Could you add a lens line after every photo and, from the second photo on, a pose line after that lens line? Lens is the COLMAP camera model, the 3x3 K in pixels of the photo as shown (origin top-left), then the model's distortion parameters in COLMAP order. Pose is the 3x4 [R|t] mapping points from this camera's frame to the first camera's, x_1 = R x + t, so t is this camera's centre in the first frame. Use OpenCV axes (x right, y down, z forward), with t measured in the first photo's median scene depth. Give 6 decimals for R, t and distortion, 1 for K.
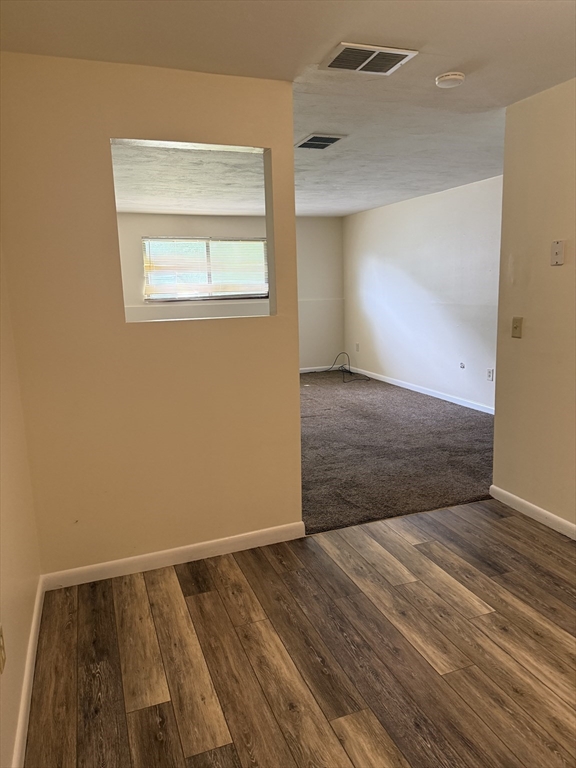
lens RADIAL K [[541.7, 0, 288.0], [0, 541.7, 384.0], [0, 0, 1]] dist [0.047475, -0.064461]
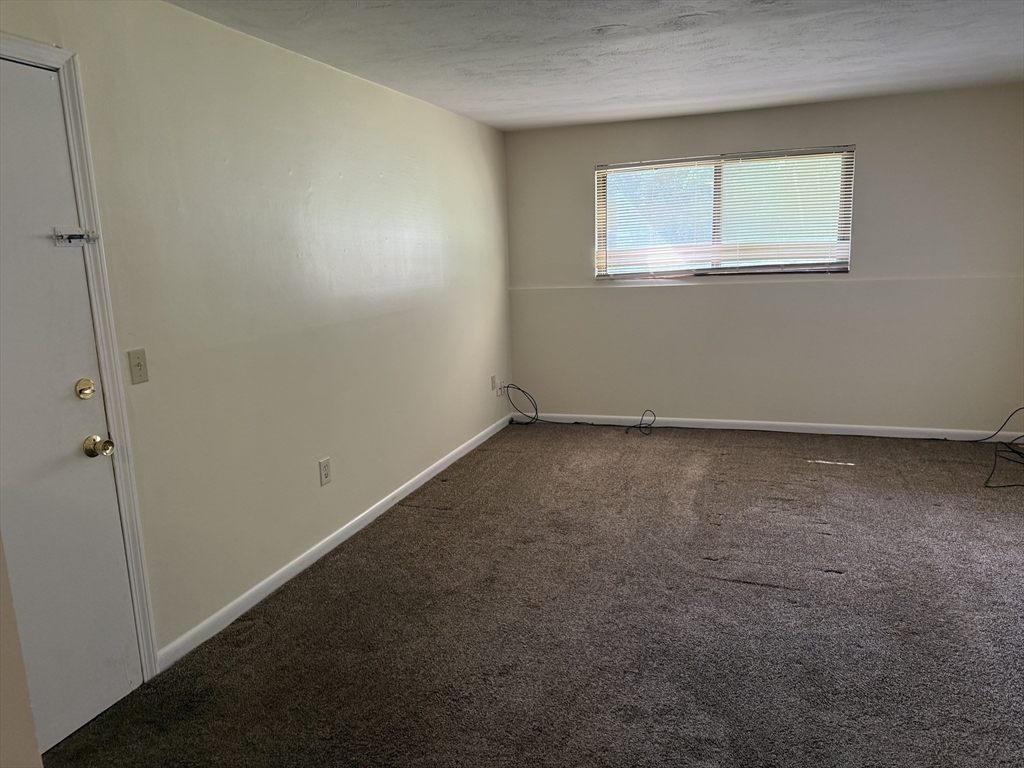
lens RADIAL K [[722.3, 0, 512.4], [0, 722.3, 389.0], [0, 0, 1]] dist [0.047475, -0.064461]
pose [[0.767362, 0.116060, -0.630624, 0.423162], [-0.098091, 0.993155, 0.063421, -0.189431], [0.633668, 0.013191, 0.773493, 0.882507]]
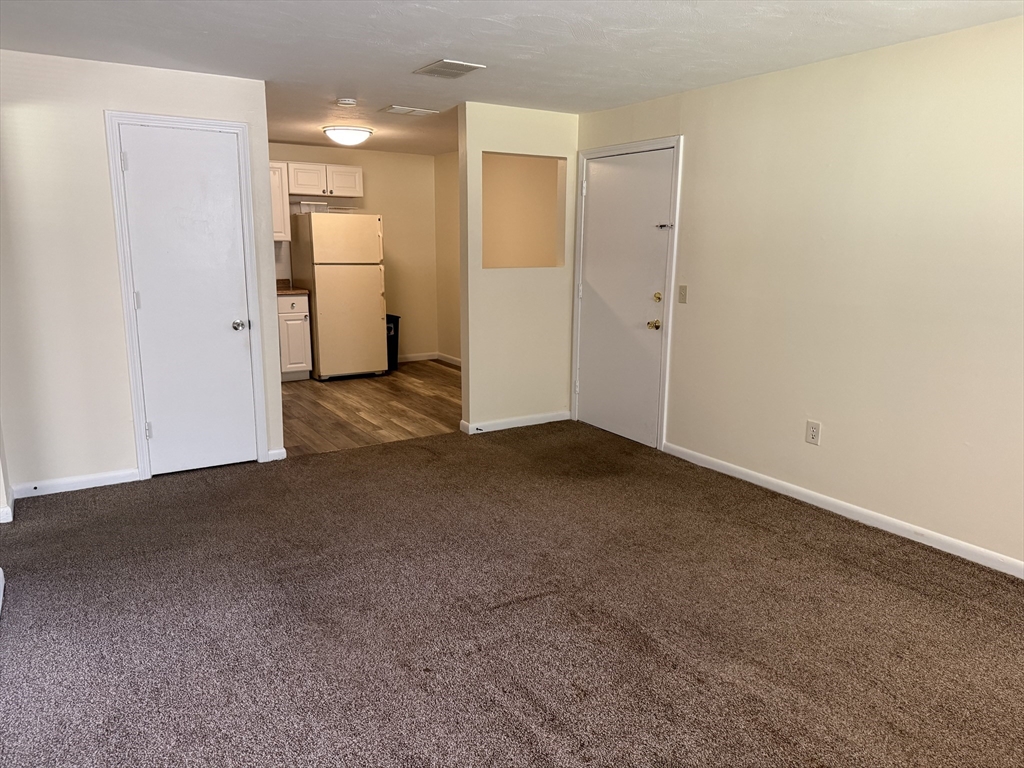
lens RADIAL K [[722.3, 0, 512.4], [0, 722.3, 389.0], [0, 0, 1]] dist [0.047475, -0.064461]
pose [[-0.980608, 0.055706, -0.187895, 0.239424], [-0.019799, 0.925687, 0.377771, -0.508751], [0.194976, 0.374166, -0.906634, 2.646758]]
